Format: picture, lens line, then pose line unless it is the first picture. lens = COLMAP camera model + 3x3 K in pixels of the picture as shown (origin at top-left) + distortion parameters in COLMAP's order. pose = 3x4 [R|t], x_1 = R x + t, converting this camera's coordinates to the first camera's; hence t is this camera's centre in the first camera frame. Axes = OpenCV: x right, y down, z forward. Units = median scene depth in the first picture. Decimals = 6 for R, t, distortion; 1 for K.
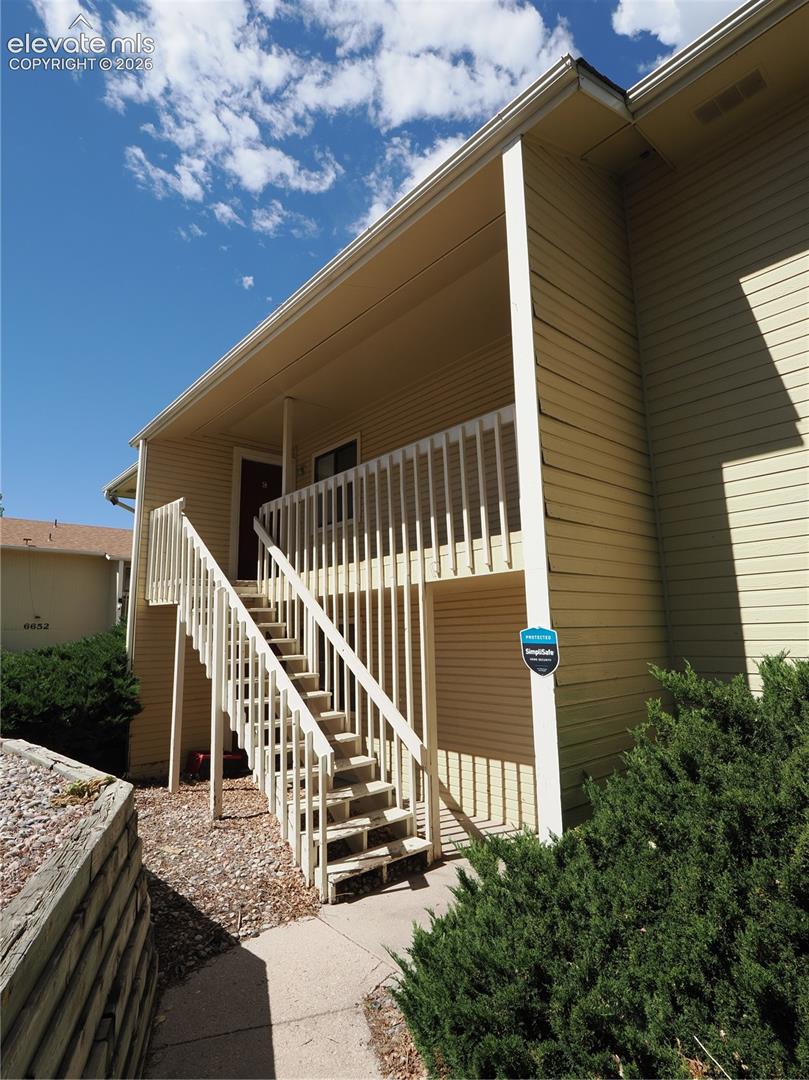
lens RADIAL K [[590.3, 0, 408.3], [0, 590.3, 537.4], [0, 0, 1]] dist [-0.048587, -0.000673]
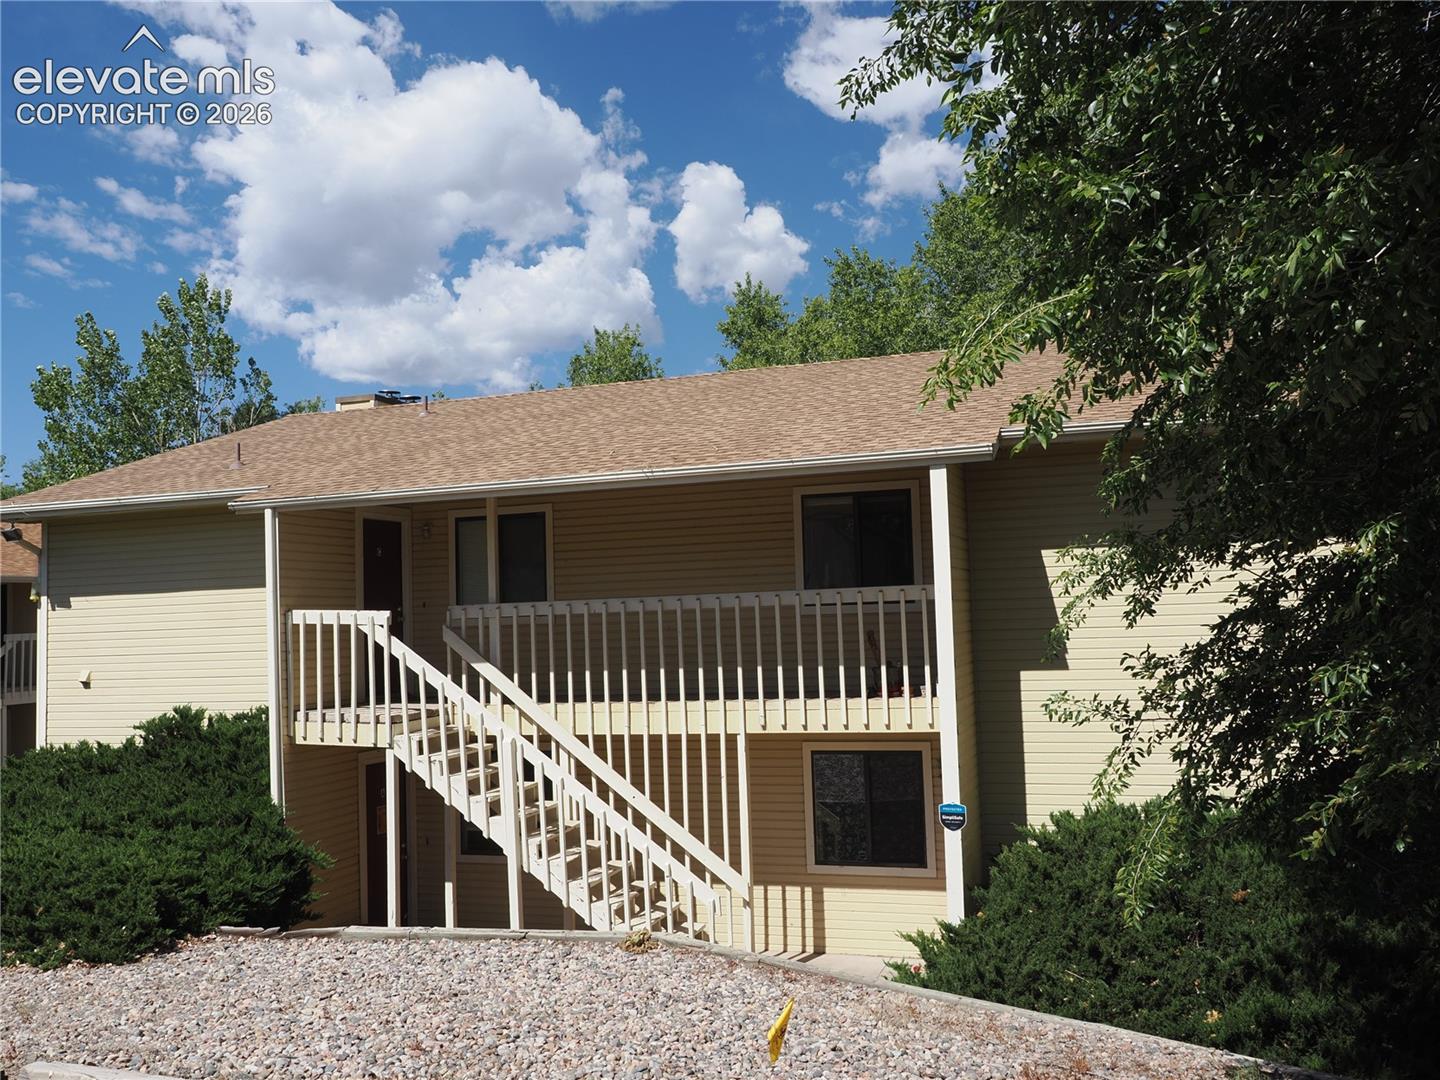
lens RADIAL K [[1287.5, 0, 718.5], [0, 1287.5, 519.7], [0, 0, 1]] dist [-0.035086, -0.007277]
pose [[0.862130, 0.038241, 0.505241, -1.044383], [-0.077466, 0.995373, 0.056849, -0.377798], [-0.500730, -0.088151, 0.861104, -0.818321]]
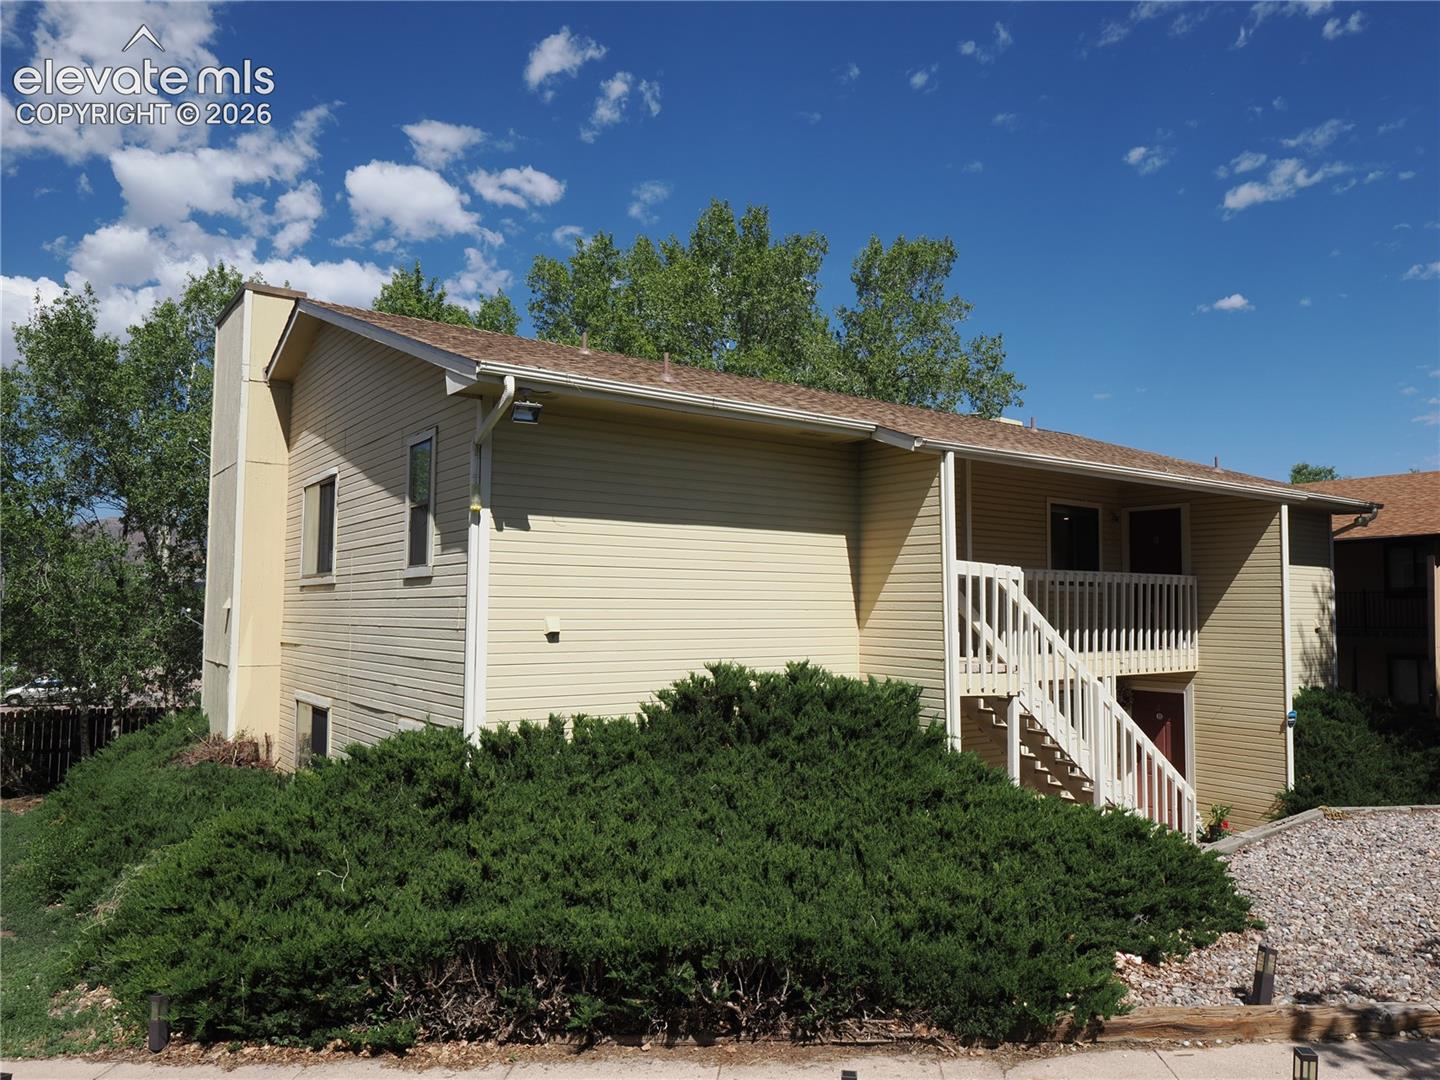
lens RADIAL K [[997.4, 0, 716.3], [0, 997.4, 538.5], [0, 0, 1]] dist [-0.014830, 0.017592]
pose [[0.094595, 0.086466, 0.991754, -2.176257], [-0.192647, 0.978980, -0.066978, 0.085351], [-0.976698, -0.184722, 0.109264, 1.519873]]
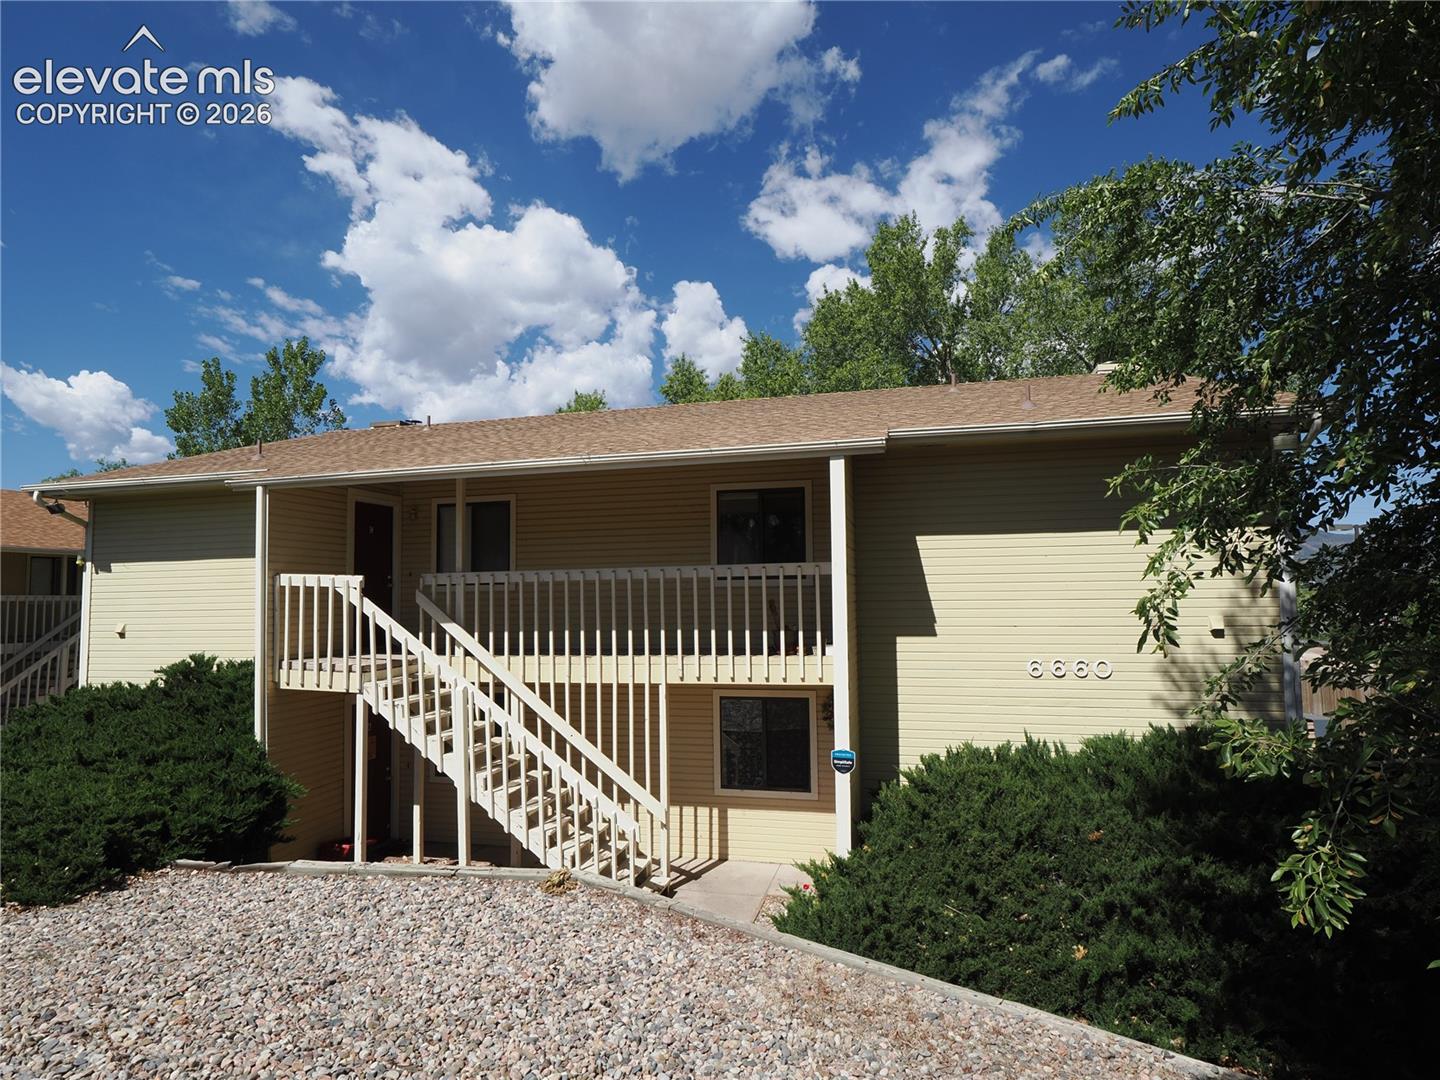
lens RADIAL K [[820.9, 0, 723.0], [0, 820.9, 552.5], [0, 0, 1]] dist [-0.003088, 0.000188]
pose [[0.820427, 0.045224, 0.569960, -0.778945], [-0.105486, 0.991726, 0.073152, -0.301235], [-0.561936, -0.120139, 0.818410, -0.425205]]
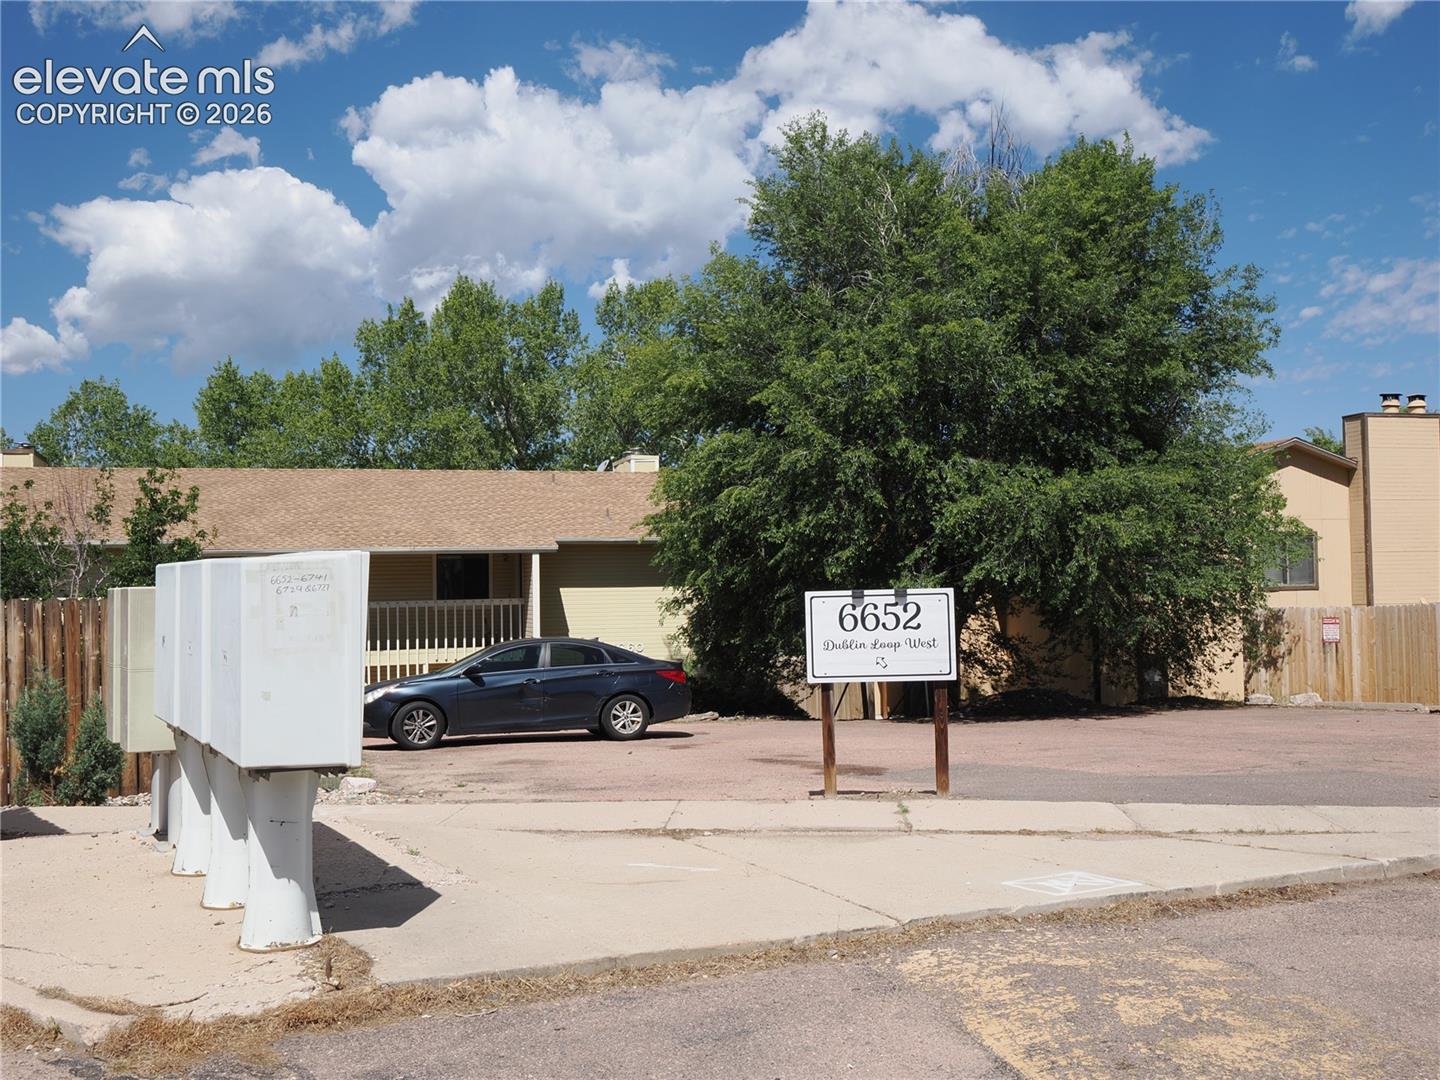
lens RADIAL K [[1441.5, 0, 725.8], [0, 1441.5, 536.1], [0, 0, 1]] dist [0.123717, 0.000000]
pose [[0.377214, 0.062838, 0.923992, -4.355379], [-0.152755, 0.988252, -0.004847, -0.514968], [-0.913441, -0.139316, 0.382382, -1.997308]]
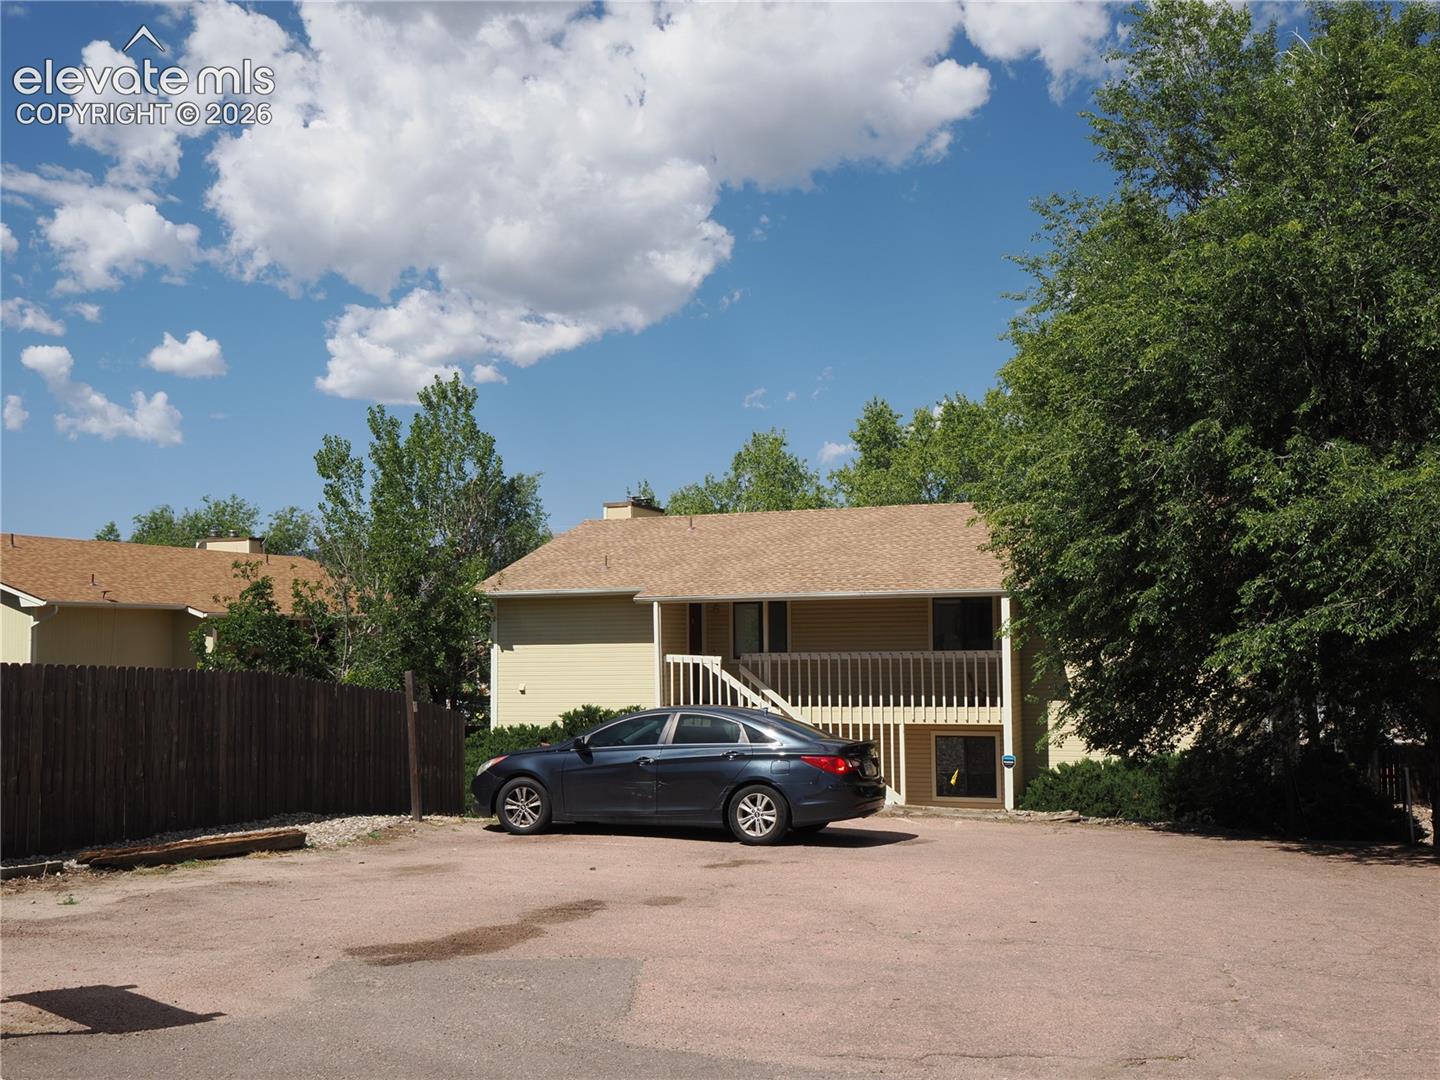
lens RADIAL K [[1485.4, 0, 718.4], [0, 1485.4, 570.4], [0, 0, 1]] dist [0.125206, 0.000000]
pose [[0.879944, 0.043724, 0.473061, -2.662147], [-0.095048, 0.991826, 0.085126, -0.735211], [-0.465473, -0.119870, 0.876907, -2.822518]]
